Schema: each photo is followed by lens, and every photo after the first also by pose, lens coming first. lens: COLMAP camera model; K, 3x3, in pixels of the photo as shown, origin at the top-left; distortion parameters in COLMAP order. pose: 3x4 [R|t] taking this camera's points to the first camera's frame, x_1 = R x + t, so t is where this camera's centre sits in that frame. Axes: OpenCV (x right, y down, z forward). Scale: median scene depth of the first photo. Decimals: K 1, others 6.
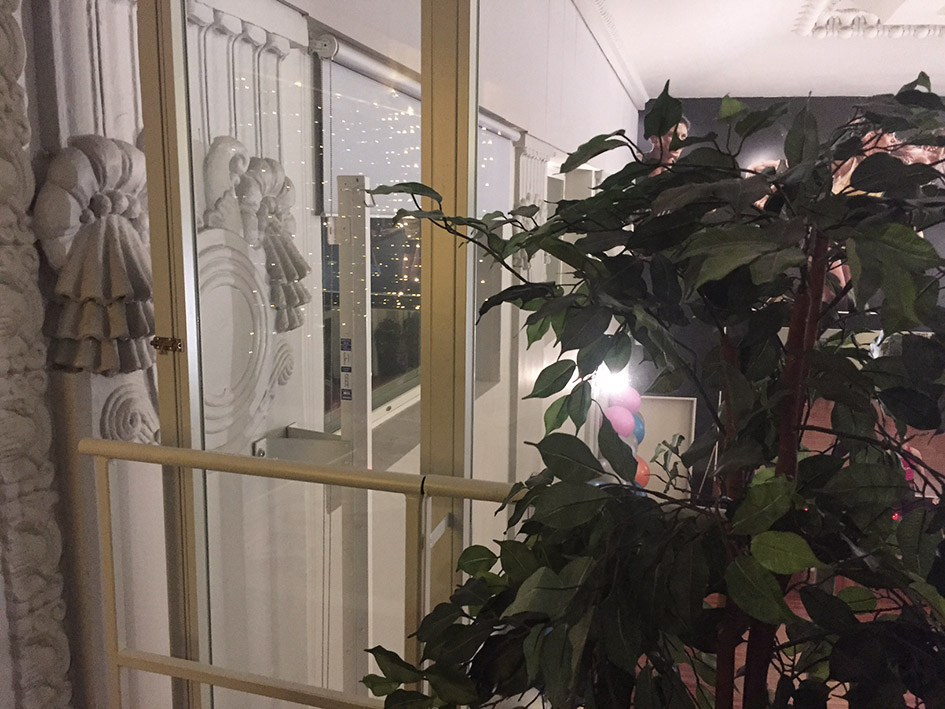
lens RADIAL K [[807.8, 0, 472.5], [0, 807.8, 354.5], [0, 0, 1]] dist [0.088907, -0.130256]
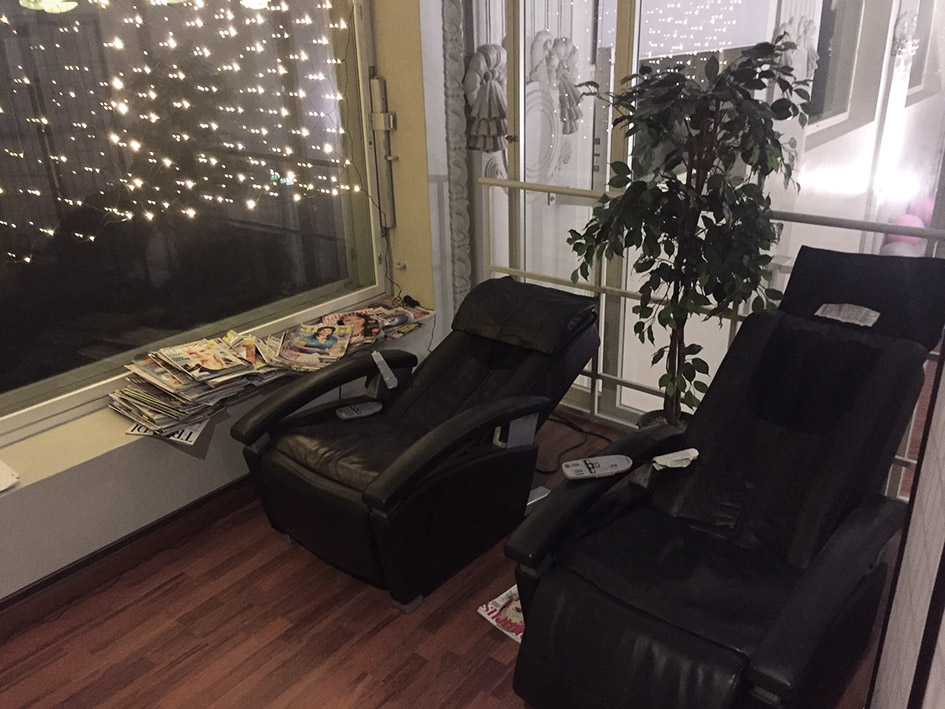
lens RADIAL K [[807.8, 0, 472.5], [0, 807.8, 354.5], [0, 0, 1]] dist [0.088907, -0.130256]
pose [[0.924825, 0.108065, -0.364720, 0.430985], [-0.022192, 0.972493, 0.231871, 0.050547], [0.379744, -0.206347, 0.901784, -1.252168]]
